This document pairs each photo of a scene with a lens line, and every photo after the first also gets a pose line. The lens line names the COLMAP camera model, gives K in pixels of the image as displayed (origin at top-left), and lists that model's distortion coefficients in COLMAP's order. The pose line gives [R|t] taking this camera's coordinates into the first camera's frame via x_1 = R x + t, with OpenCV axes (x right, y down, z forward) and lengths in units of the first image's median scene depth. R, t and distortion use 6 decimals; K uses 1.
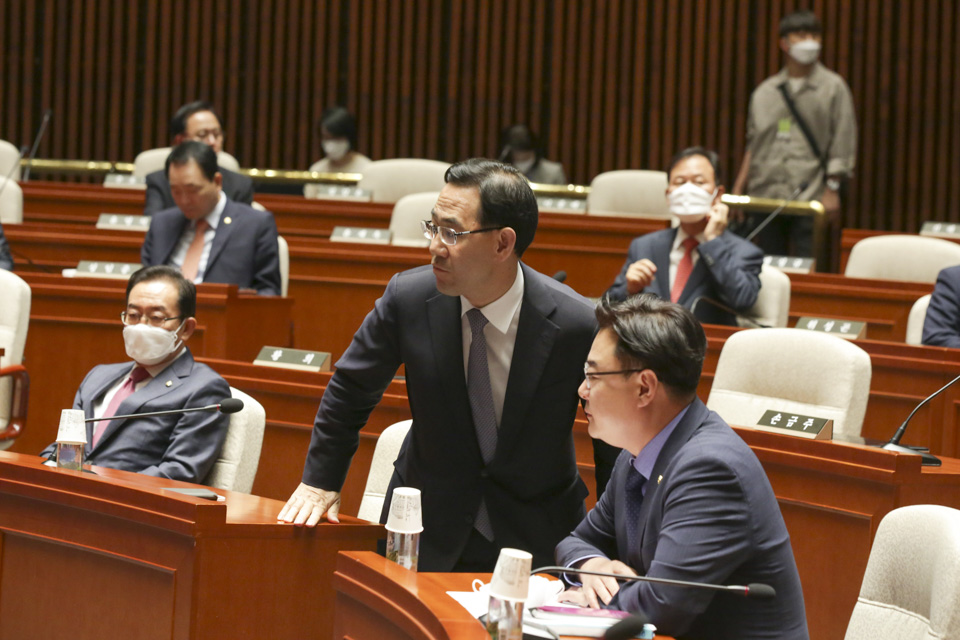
lens RADIAL K [[3345.2, 0, 477.8], [0, 3345.2, 321.0], [0, 0, 1]] dist [-0.076356, 0.000000]
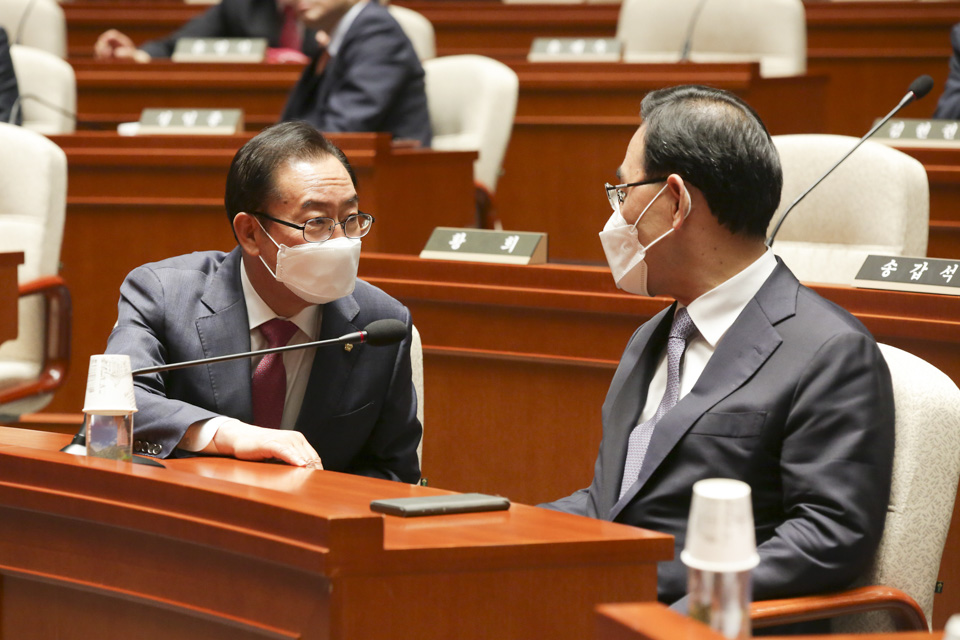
lens RADIAL K [[4095.1, 0, 483.7], [0, 4095.1, 319.0], [0, 0, 1]] dist [0.481353, 0.000000]
pose [[0.997280, -0.050633, -0.053571, -0.014058], [0.052310, 0.998168, 0.030392, 0.001723], [0.051934, -0.033112, 0.998101, 0.221858]]
